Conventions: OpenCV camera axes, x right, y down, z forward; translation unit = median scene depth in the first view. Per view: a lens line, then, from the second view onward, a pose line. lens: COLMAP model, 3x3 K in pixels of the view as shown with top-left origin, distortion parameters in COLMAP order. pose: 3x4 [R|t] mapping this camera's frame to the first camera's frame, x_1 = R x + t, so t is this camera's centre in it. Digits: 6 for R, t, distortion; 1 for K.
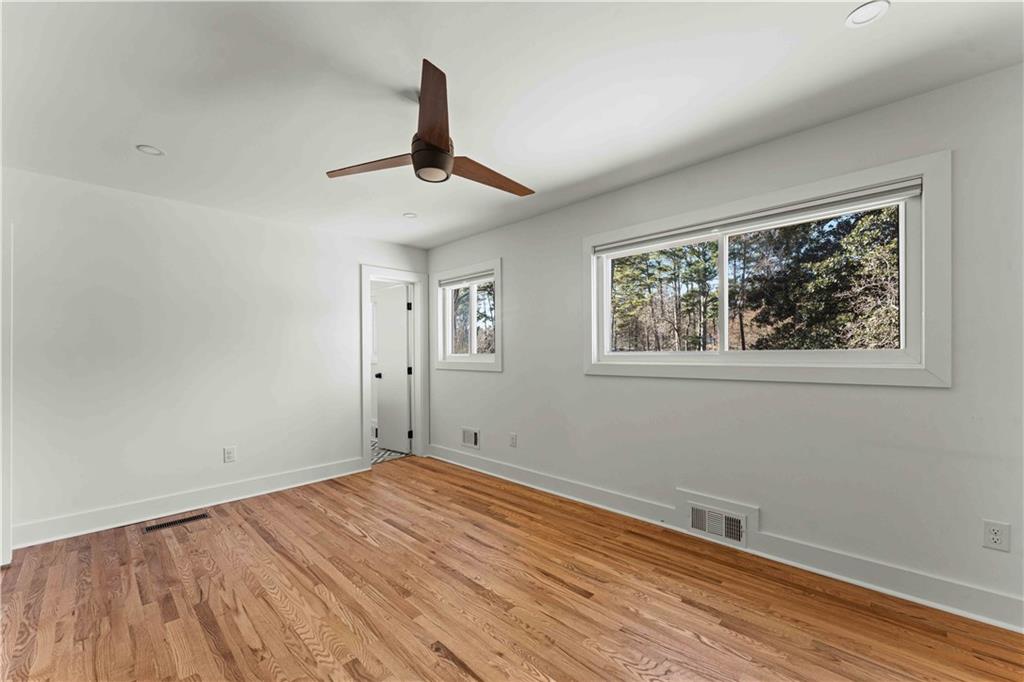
lens RADIAL K [[416.9, 0, 512.6], [0, 416.9, 356.7], [0, 0, 1]] dist [0.000461, 0.000055]
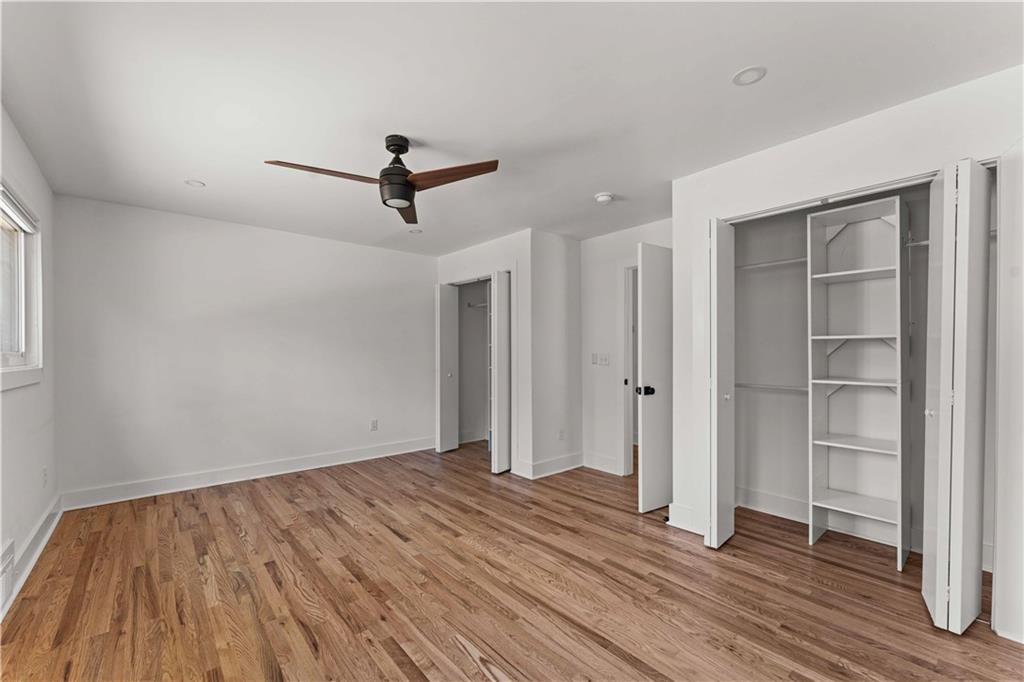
lens RADIAL K [[416.9, 0, 512.6], [0, 416.9, 356.7], [0, 0, 1]] dist [0.000461, 0.000055]
pose [[-0.996325, 0.009331, 0.085146, -0.556355], [0.010377, 0.999876, 0.011855, -0.007894], [-0.085025, 0.012695, -0.996298, 1.955042]]
